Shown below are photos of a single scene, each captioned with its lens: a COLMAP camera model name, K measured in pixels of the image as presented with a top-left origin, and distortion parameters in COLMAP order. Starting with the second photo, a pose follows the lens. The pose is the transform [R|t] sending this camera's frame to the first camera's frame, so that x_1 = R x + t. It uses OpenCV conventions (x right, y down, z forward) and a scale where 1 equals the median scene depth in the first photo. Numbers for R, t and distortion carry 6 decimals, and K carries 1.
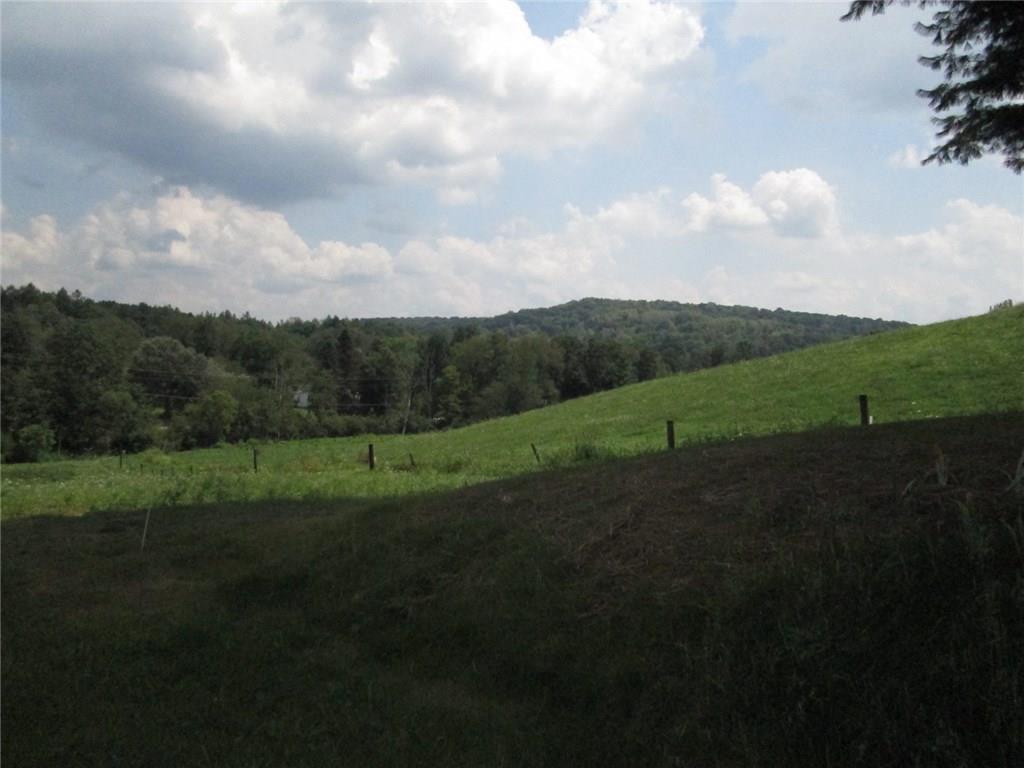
lens RADIAL K [[887.1, 0, 505.1], [0, 887.1, 388.5], [0, 0, 1]] dist [-0.015853, -0.008707]
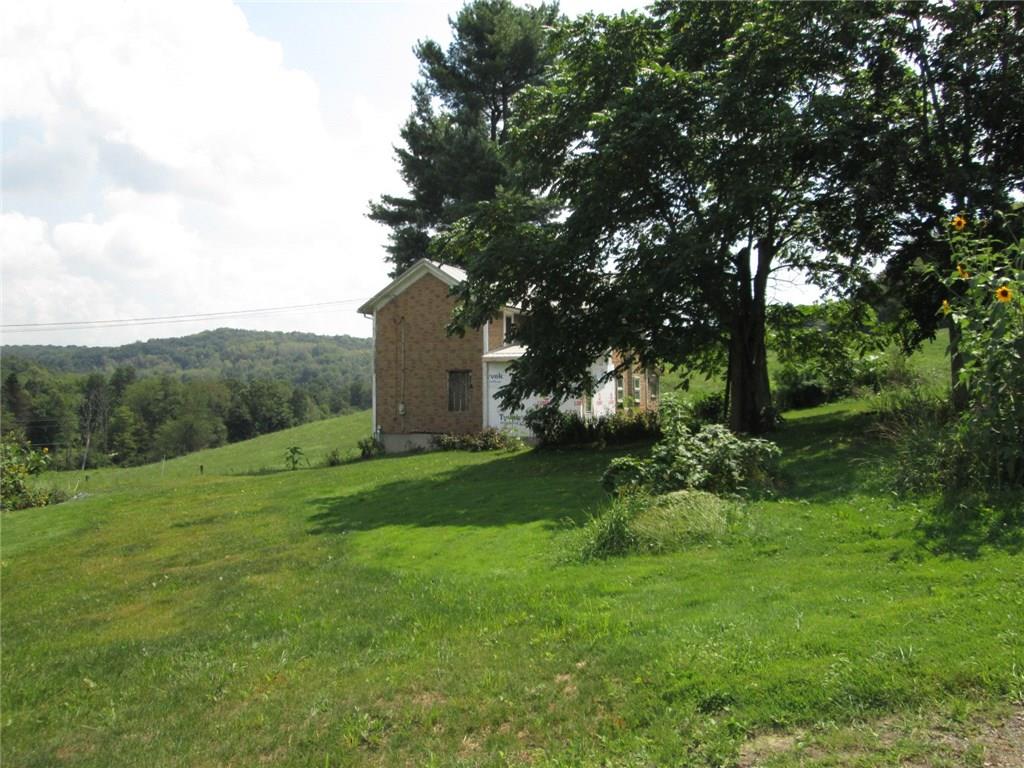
lens RADIAL K [[887.1, 0, 505.1], [0, 887.1, 388.5], [0, 0, 1]] dist [-0.015853, -0.008707]
pose [[0.918205, -0.008803, 0.396009, -0.061108], [0.021457, 0.999390, -0.027536, -0.007440], [-0.395525, 0.033781, 0.917834, -0.197012]]
